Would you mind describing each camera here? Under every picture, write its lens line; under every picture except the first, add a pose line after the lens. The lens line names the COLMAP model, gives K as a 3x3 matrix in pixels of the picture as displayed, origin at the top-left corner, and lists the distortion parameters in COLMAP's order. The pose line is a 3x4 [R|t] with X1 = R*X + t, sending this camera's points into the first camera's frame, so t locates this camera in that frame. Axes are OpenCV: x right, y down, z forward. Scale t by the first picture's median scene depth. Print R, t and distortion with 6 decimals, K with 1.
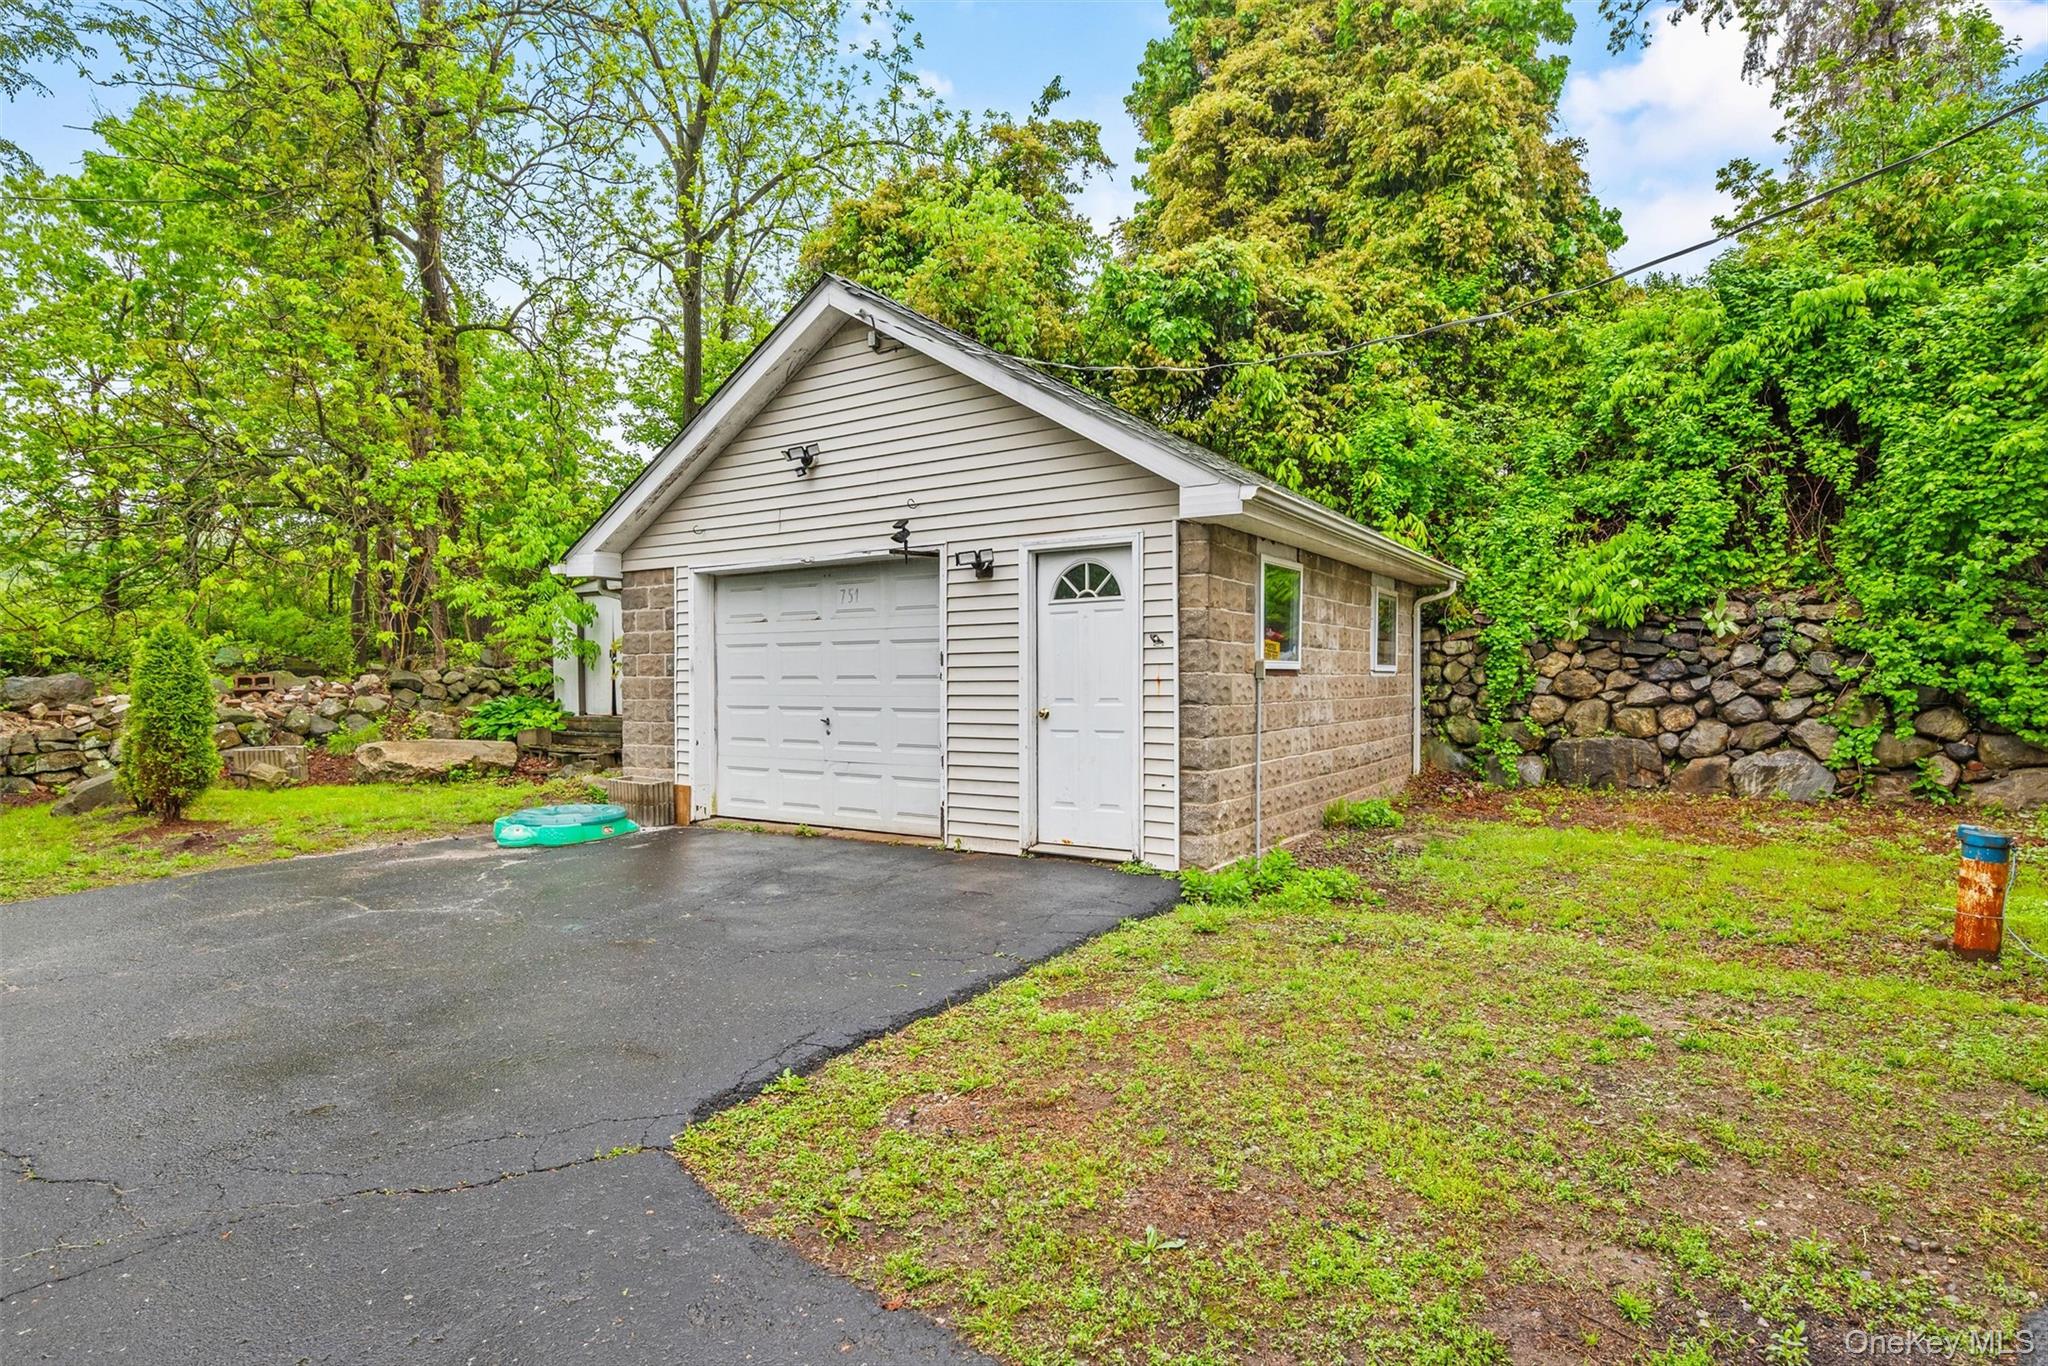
lens RADIAL K [[1097.2, 0, 1024.0], [0, 1097.2, 683.0], [0, 0, 1]] dist [-0.000960, -0.000431]
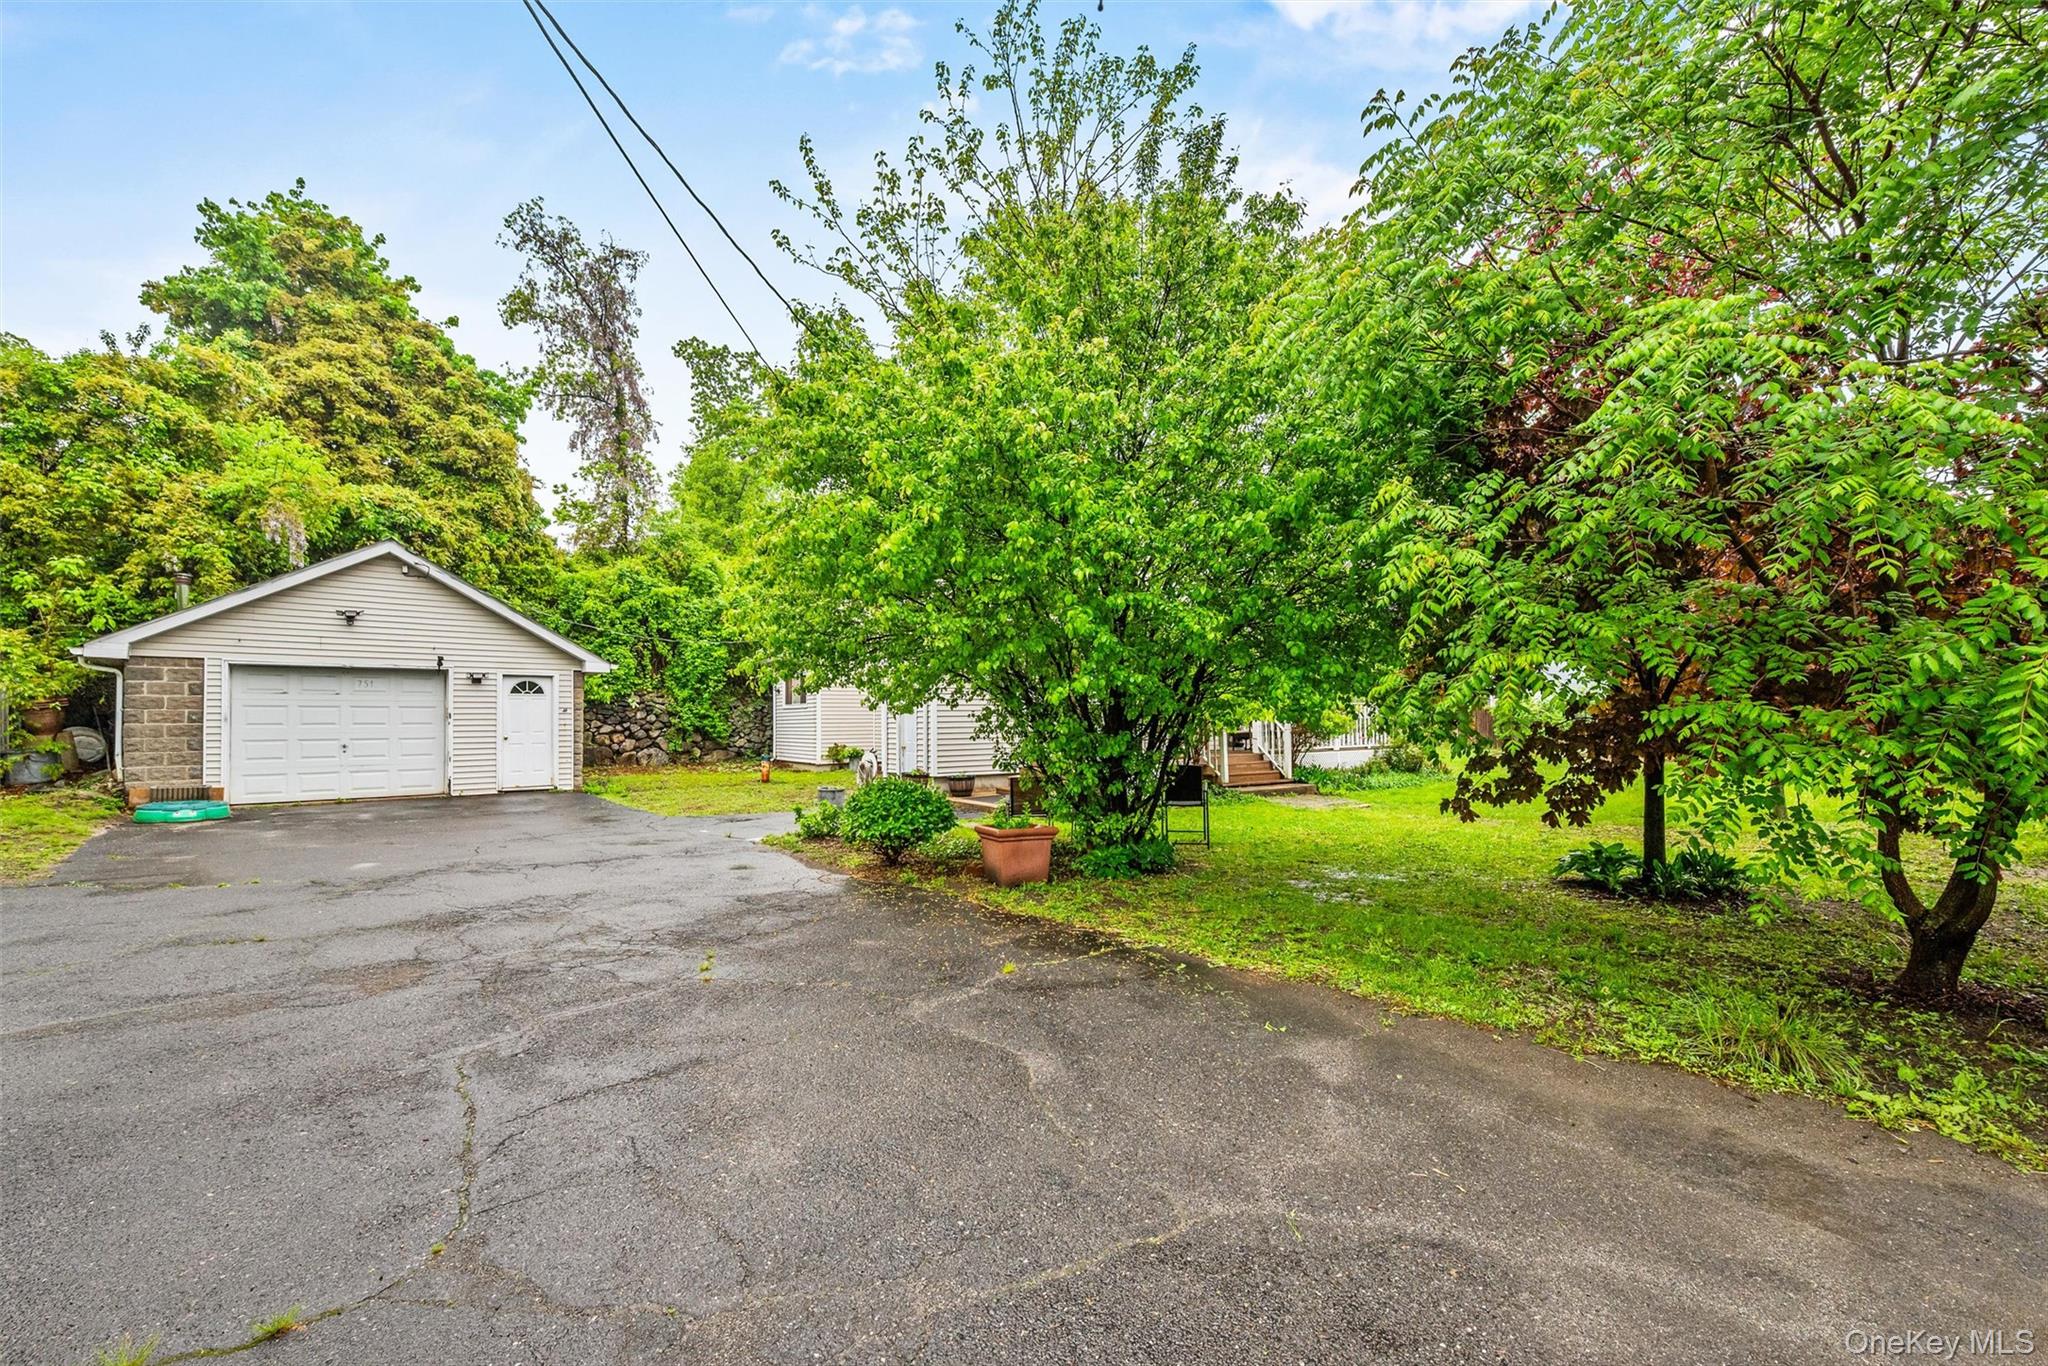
lens RADIAL K [[861.1, 0, 1034.4], [0, 861.1, 711.5], [0, 0, 1]] dist [-0.000144, -0.000041]
pose [[0.255533, 0.010829, 0.966740, -1.300248], [0.004429, 0.999914, -0.012372, -0.002449], [-0.966790, 0.007443, 0.255463, -0.574905]]
